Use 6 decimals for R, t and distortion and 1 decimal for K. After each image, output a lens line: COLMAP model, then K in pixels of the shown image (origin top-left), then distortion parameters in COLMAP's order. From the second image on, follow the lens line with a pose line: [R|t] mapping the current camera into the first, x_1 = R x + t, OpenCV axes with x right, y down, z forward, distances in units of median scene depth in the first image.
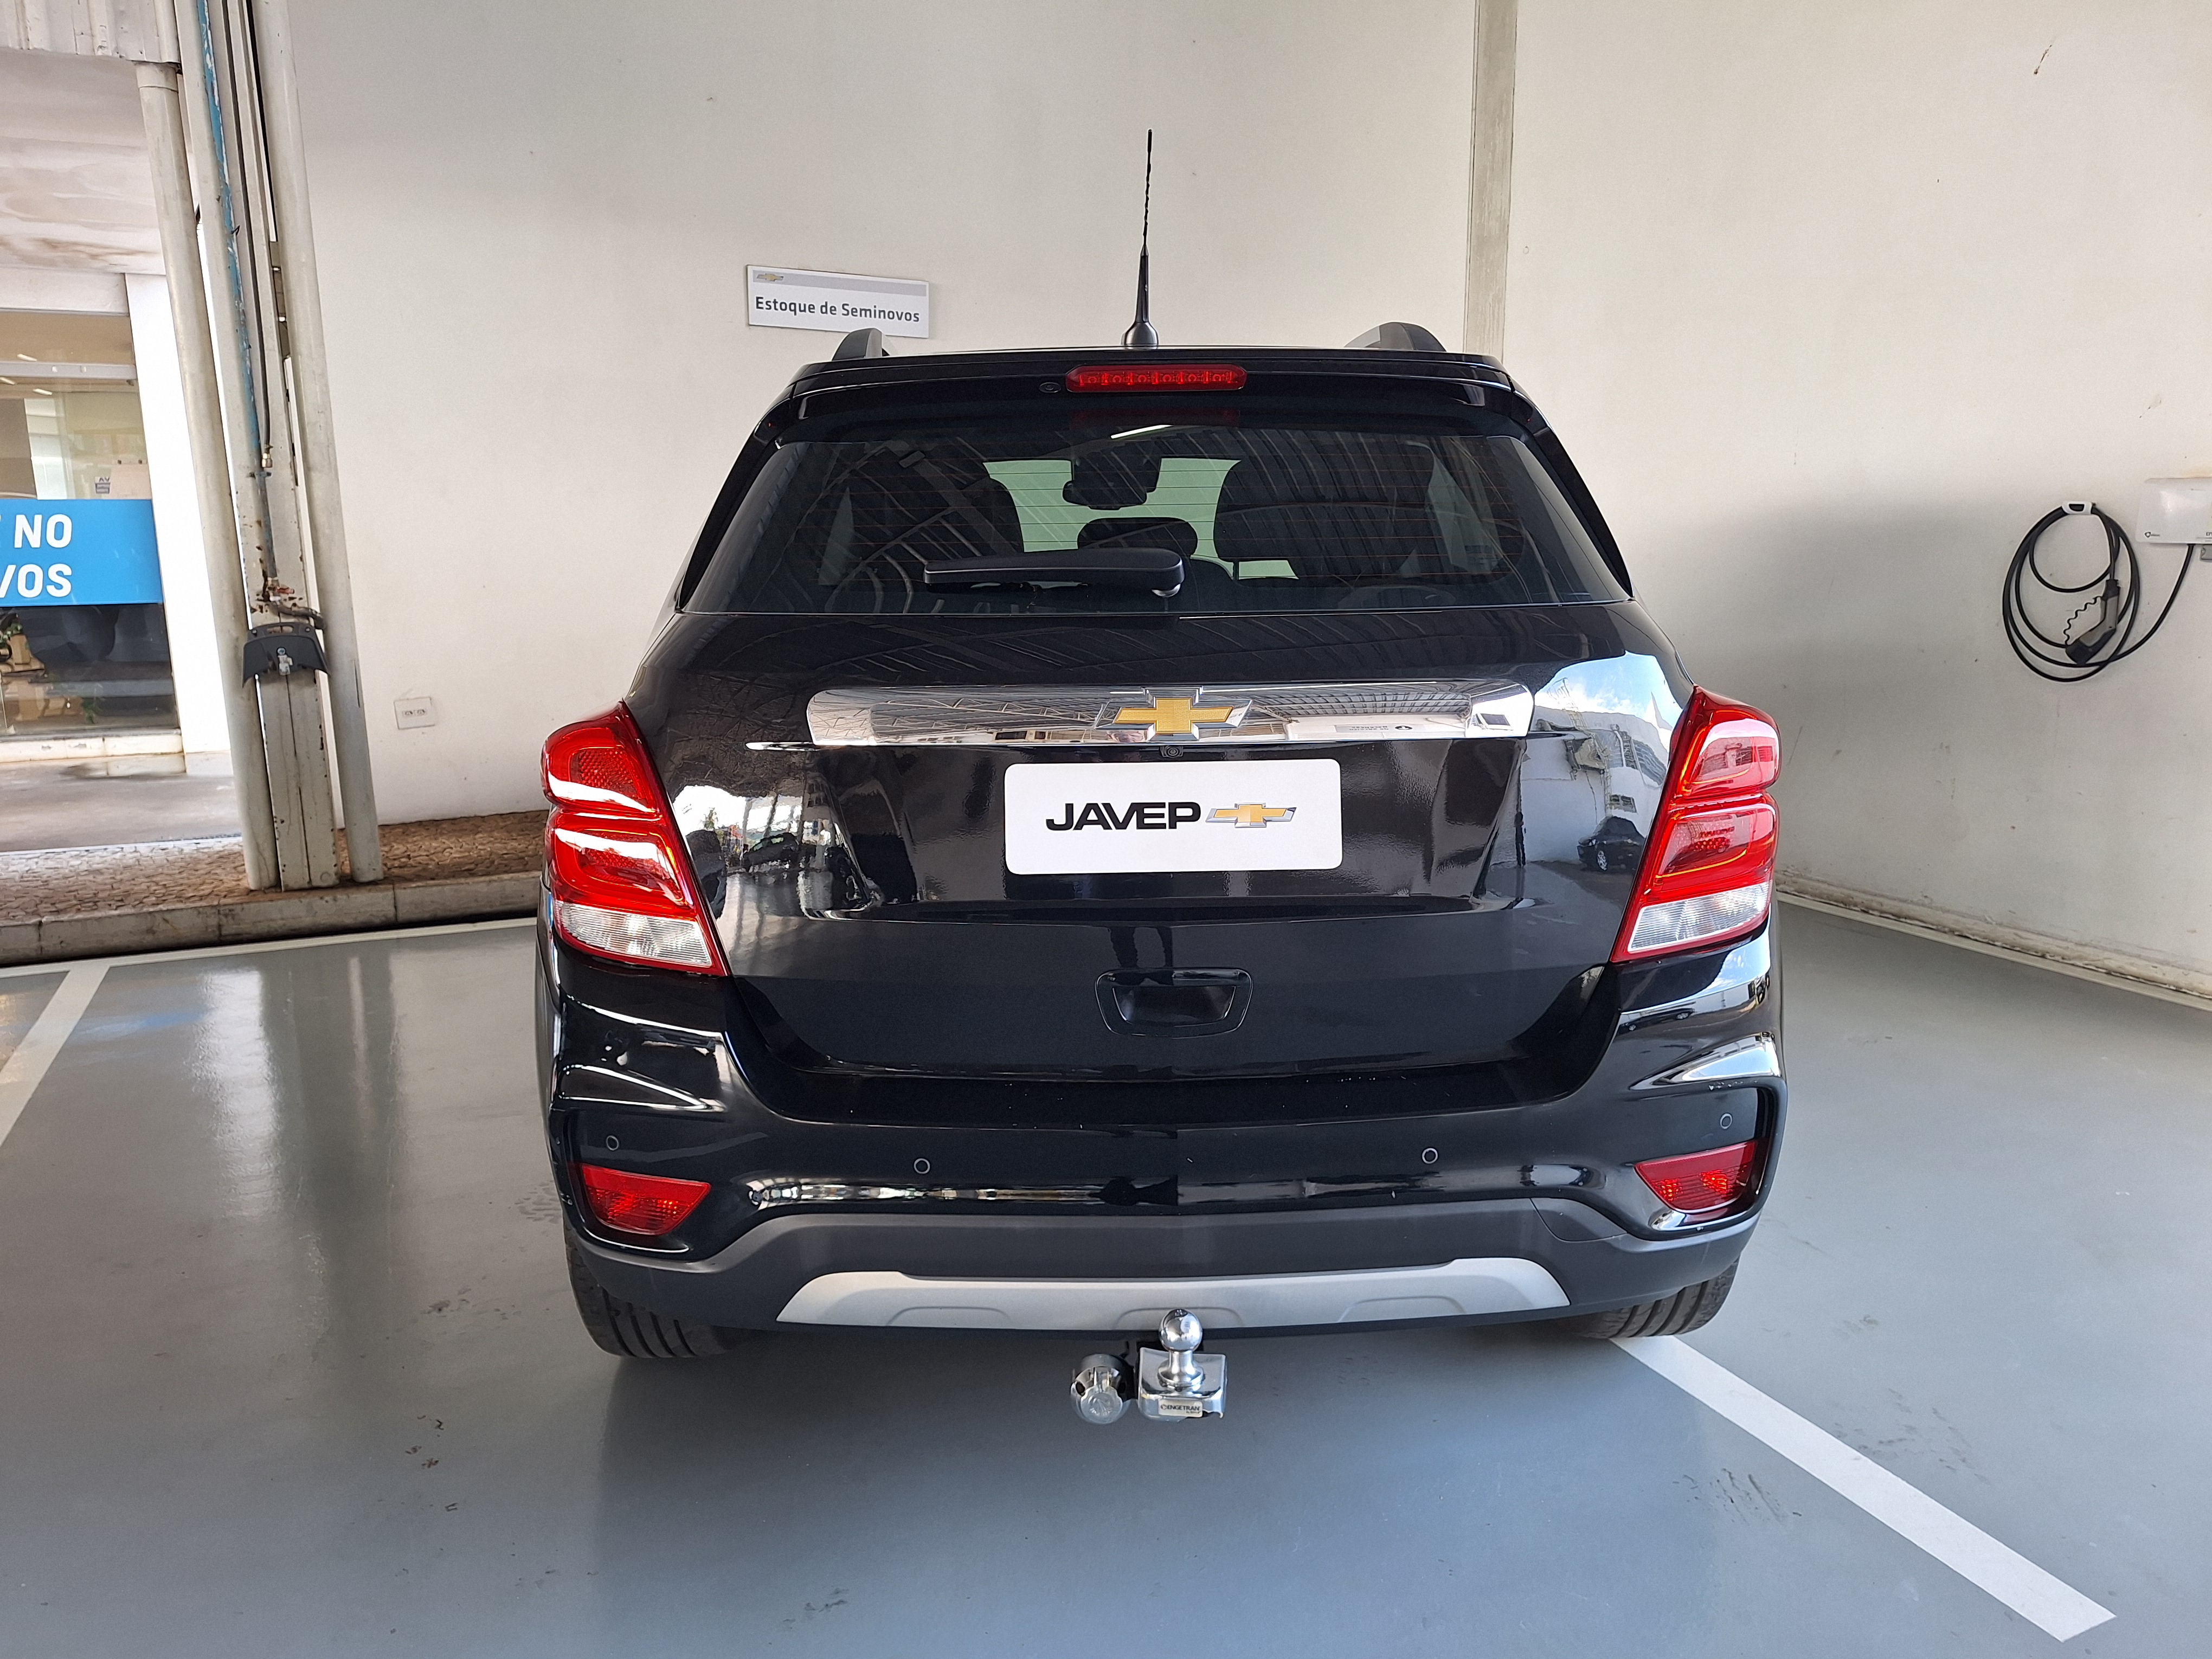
lens RADIAL K [[1462.8, 0, 1092.7], [0, 1462.8, 814.9], [0, 0, 1]] dist [0.005336, -0.007842]
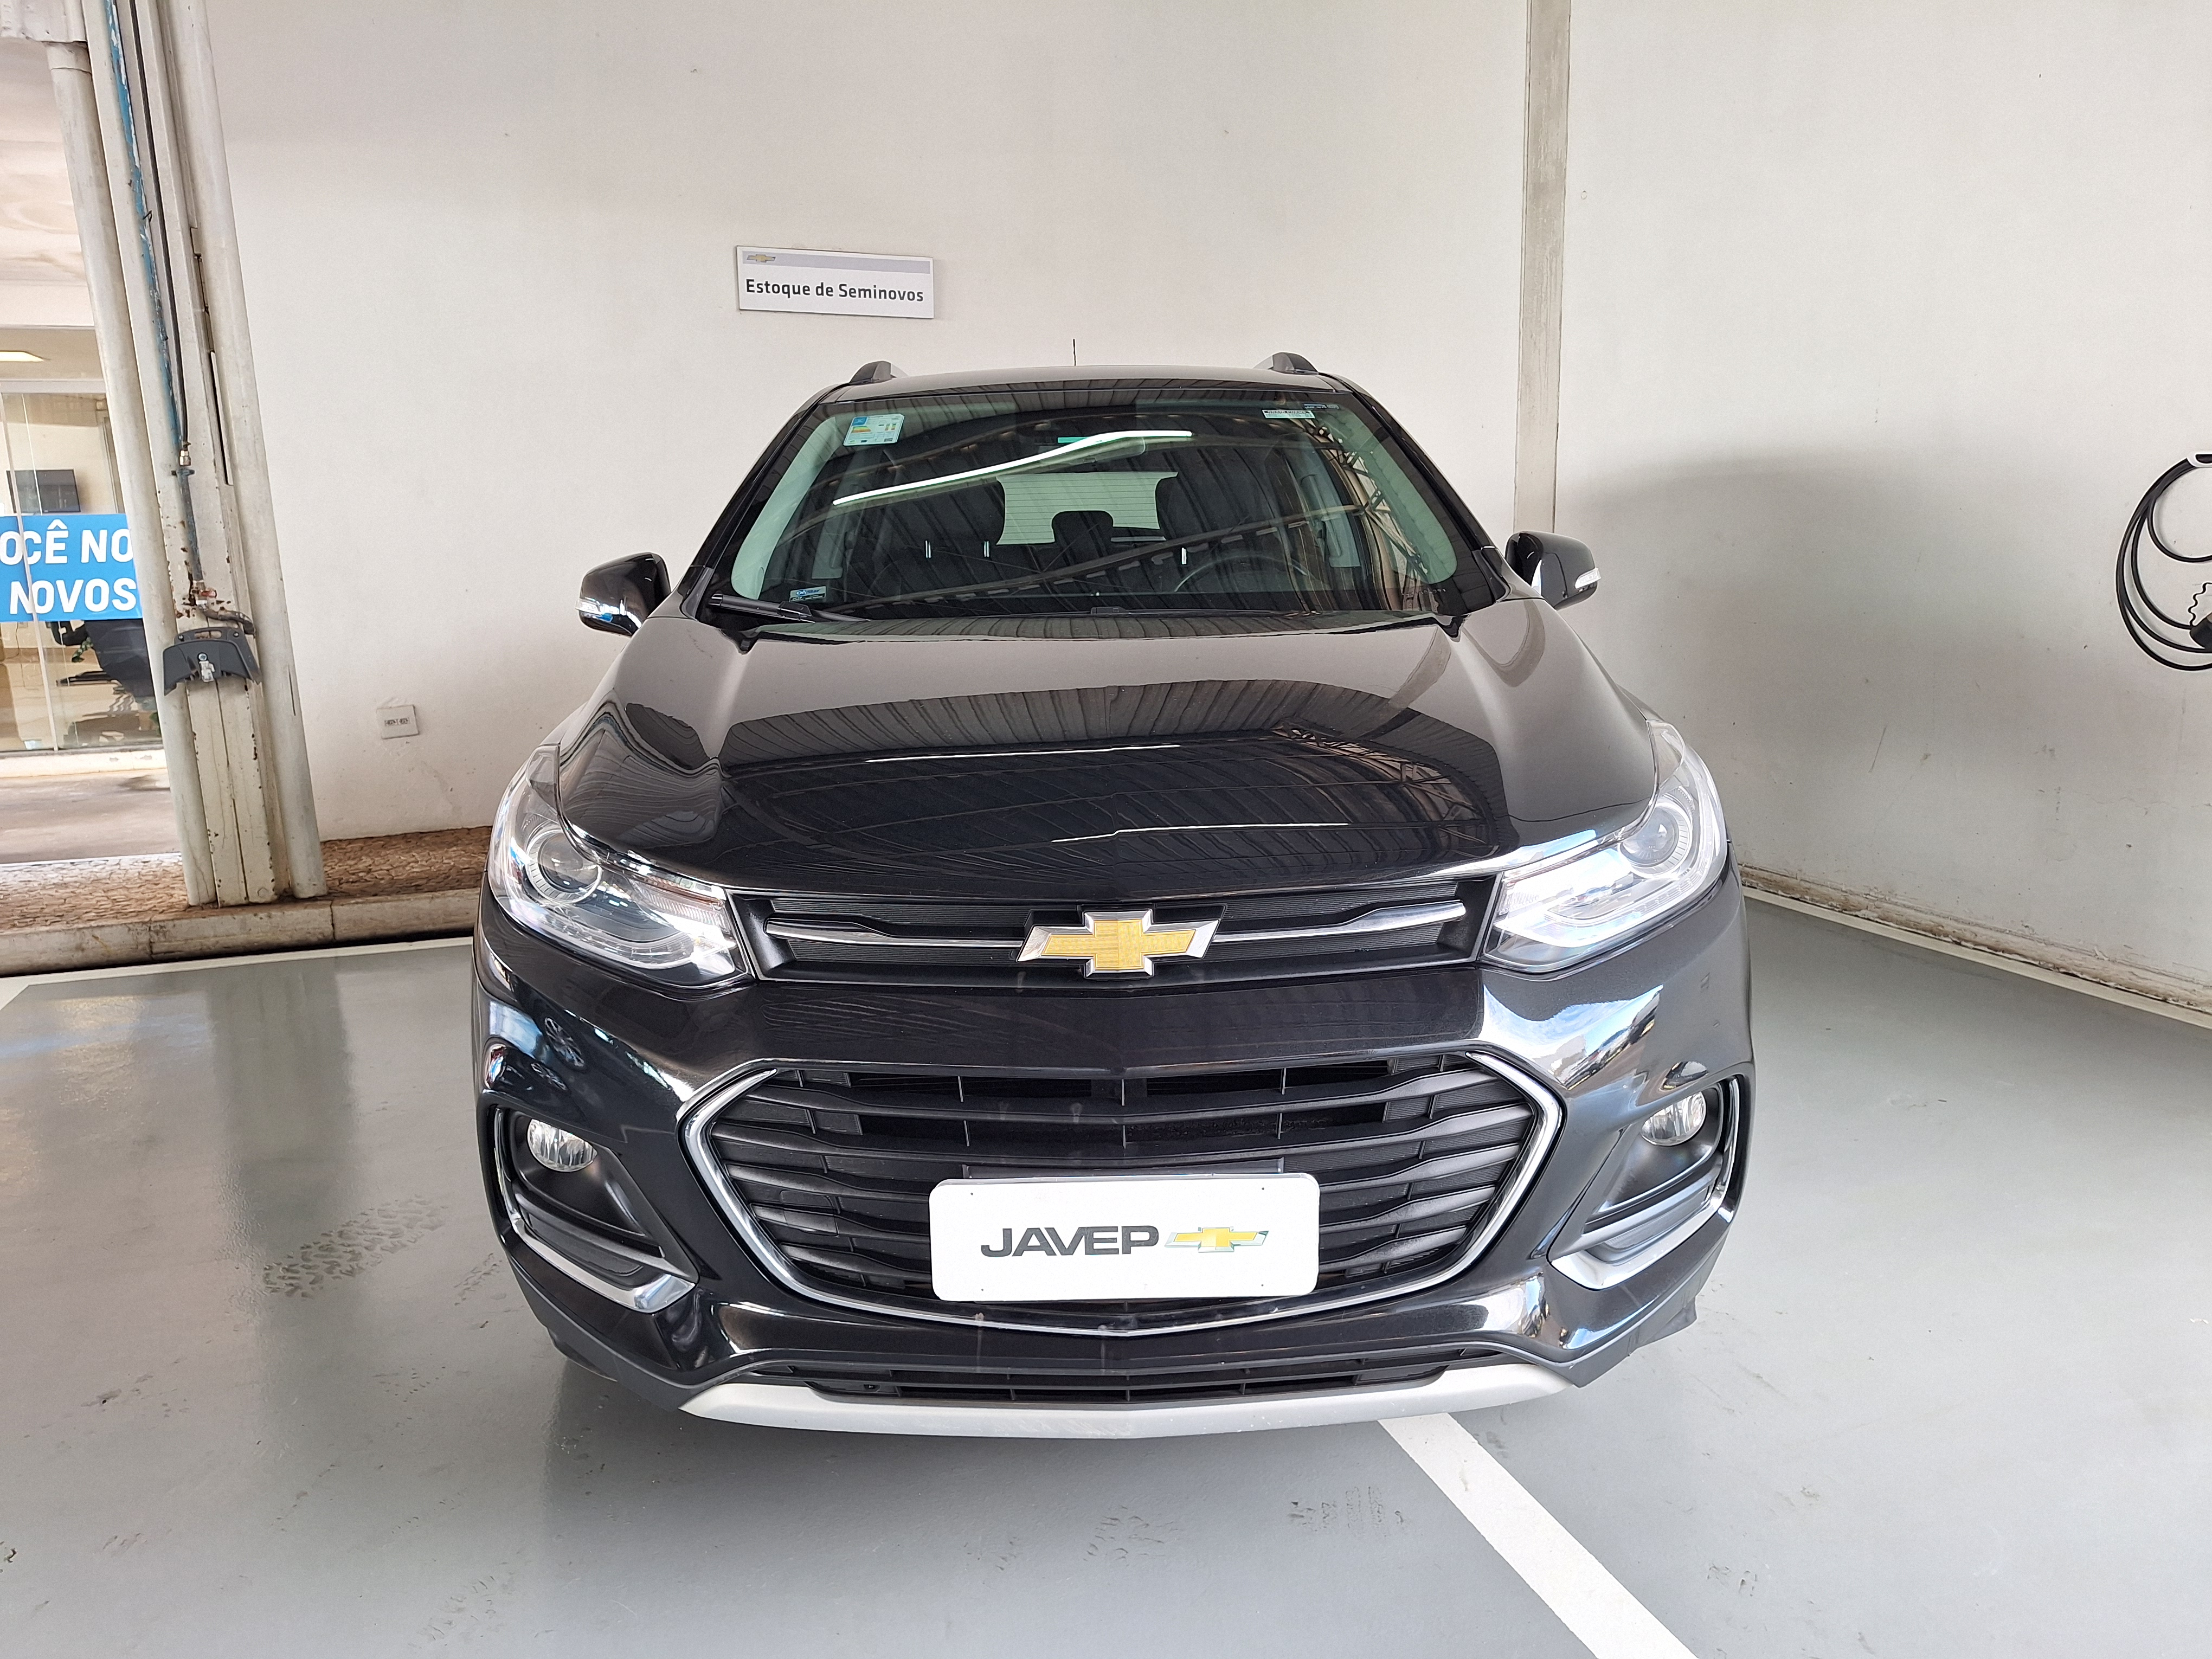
lens RADIAL K [[1462.8, 0, 1104.4], [0, 1462.8, 836.3], [0, 0, 1]] dist [0.005336, -0.007842]
pose [[0.994987, 0.001658, -0.099995, 0.121559], [-0.000840, 0.999966, 0.008217, -0.003019], [0.100006, -0.008092, 0.994954, 0.102181]]
